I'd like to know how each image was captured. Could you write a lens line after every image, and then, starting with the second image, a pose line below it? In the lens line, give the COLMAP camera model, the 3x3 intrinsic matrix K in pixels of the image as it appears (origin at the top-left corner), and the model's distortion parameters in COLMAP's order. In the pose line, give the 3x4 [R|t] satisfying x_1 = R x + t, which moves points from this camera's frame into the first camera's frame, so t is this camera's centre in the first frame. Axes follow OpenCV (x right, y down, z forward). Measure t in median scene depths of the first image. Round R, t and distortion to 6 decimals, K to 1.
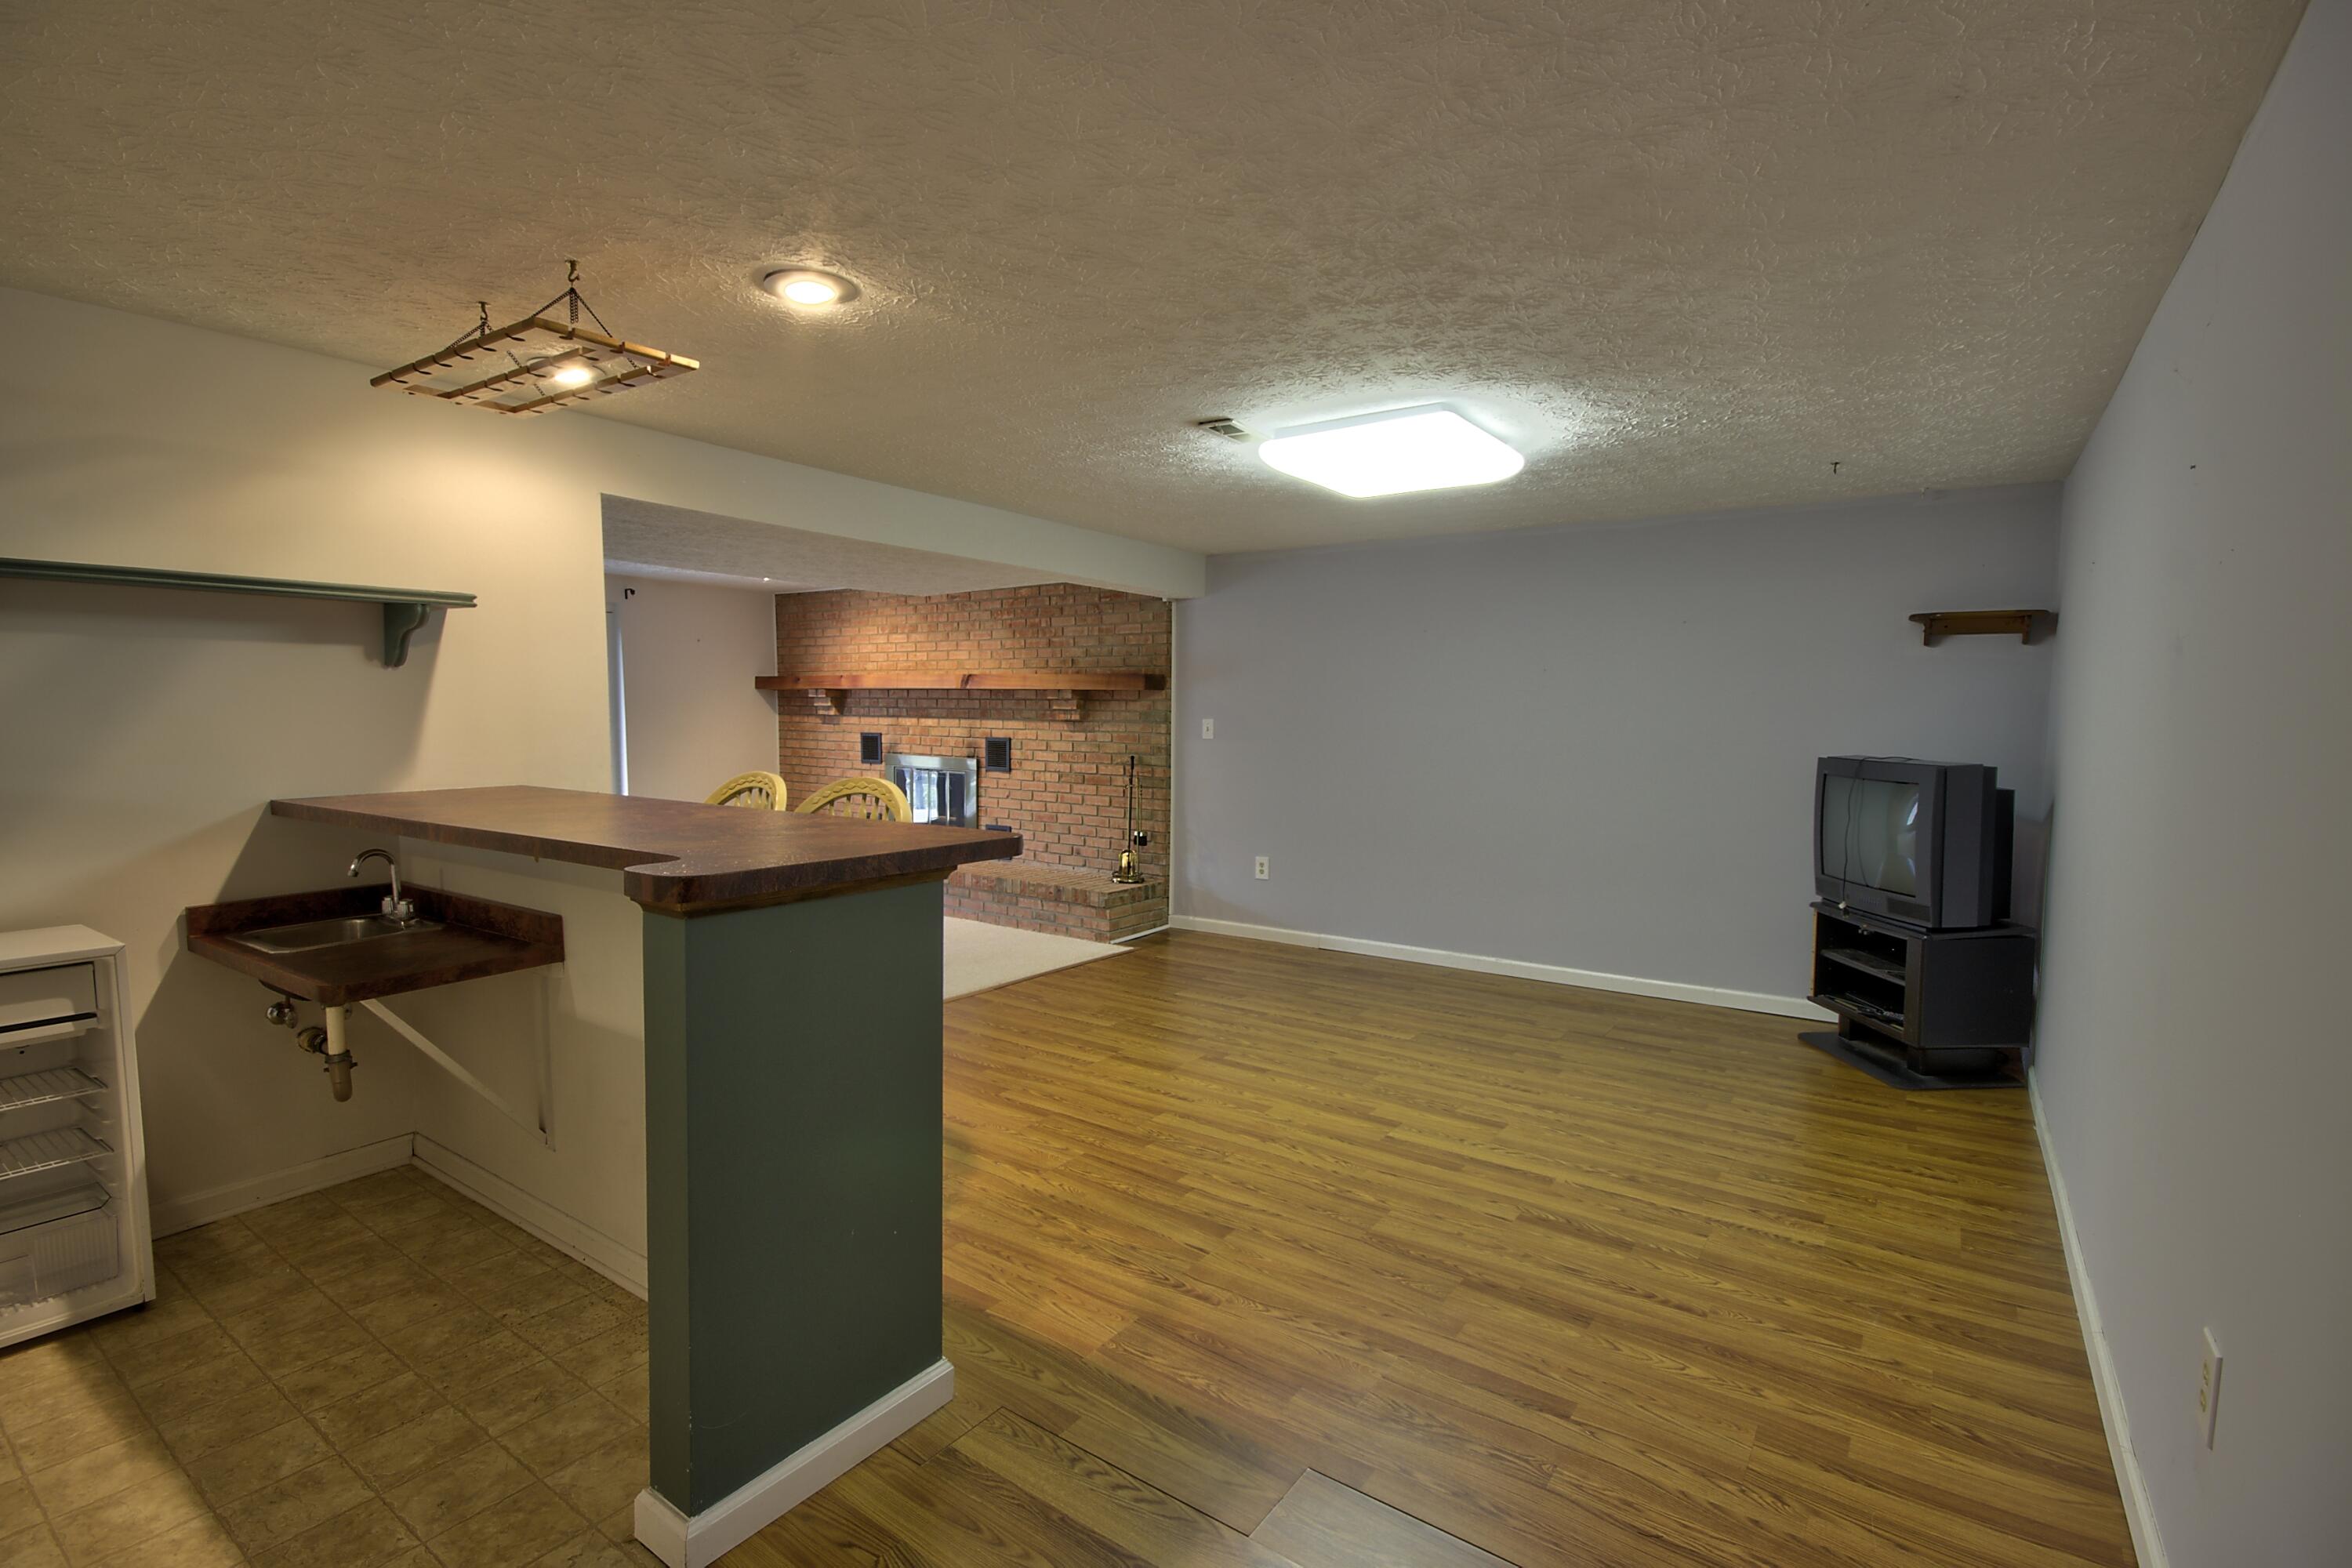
lens RADIAL K [[1089.7, 0, 1172.0], [0, 1089.7, 787.8], [0, 0, 1]] dist [-0.001481, -0.001988]
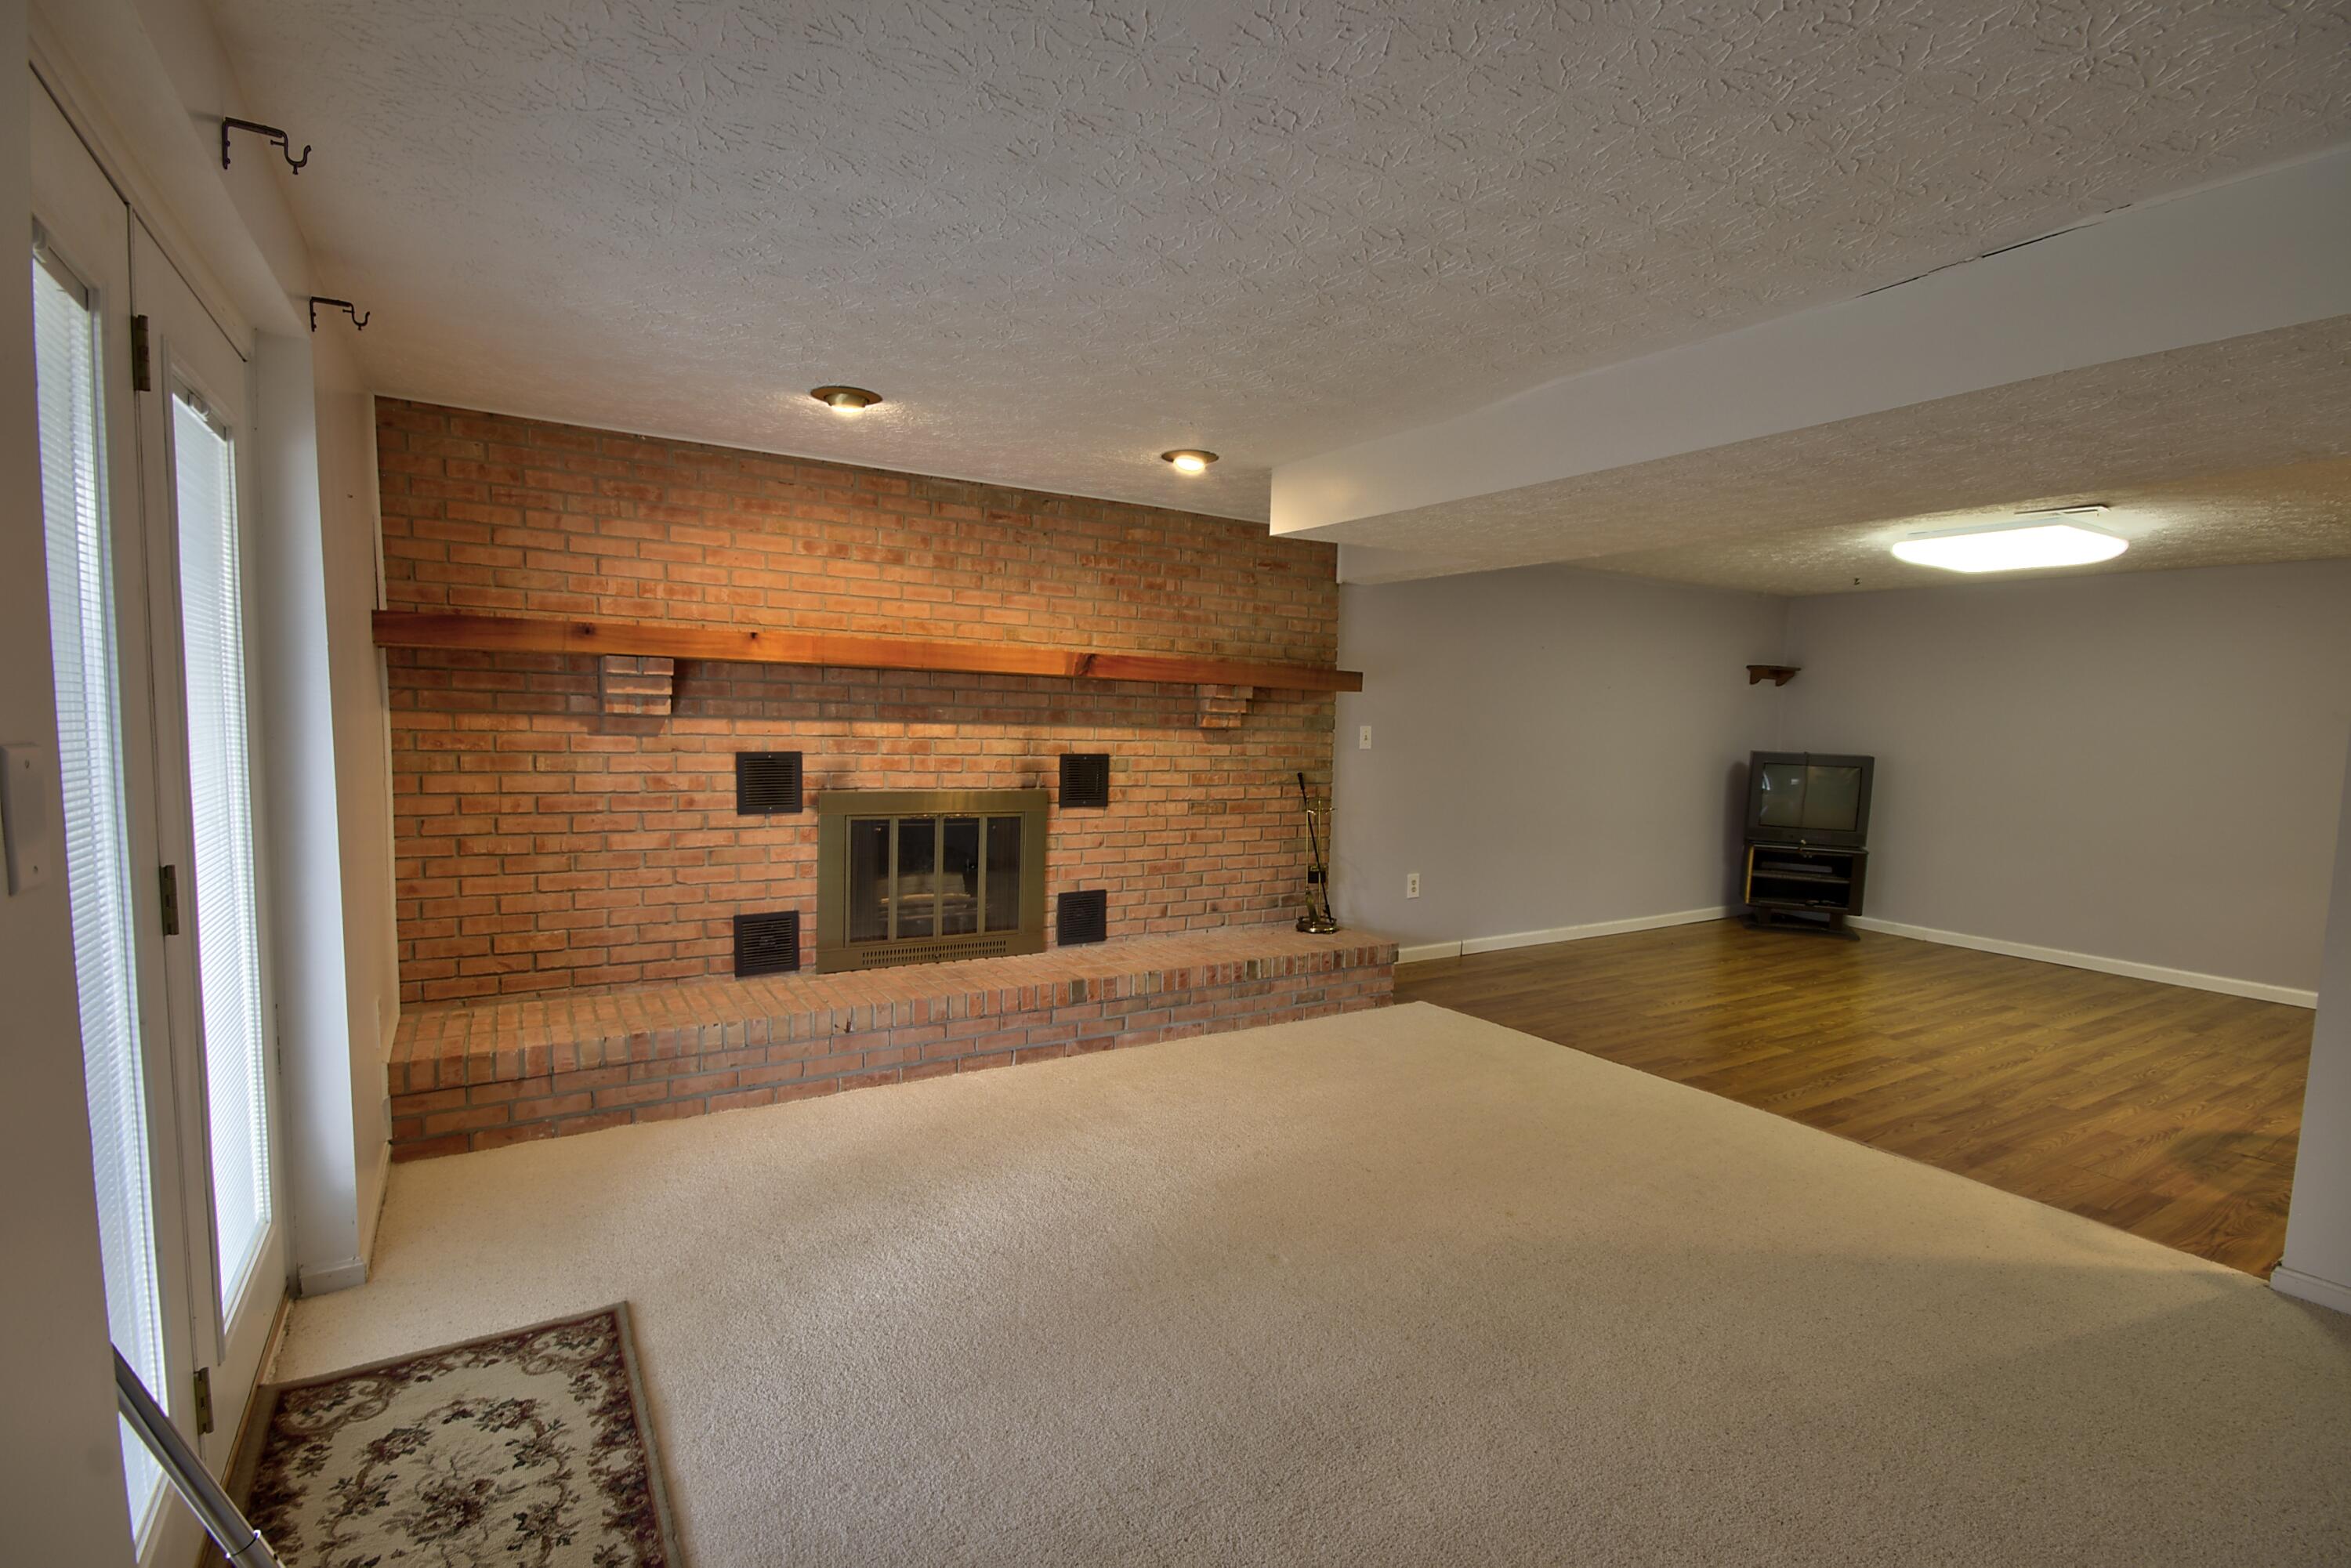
lens RADIAL K [[1089.2, 0, 1168.0], [0, 1089.2, 789.3], [0, 0, 1]] dist [-0.001481, -0.001988]
pose [[0.390109, -0.065665, 0.918424, -0.757770], [0.041463, 0.997695, 0.053721, -0.060216], [-0.919835, 0.017123, 0.391932, 0.735631]]
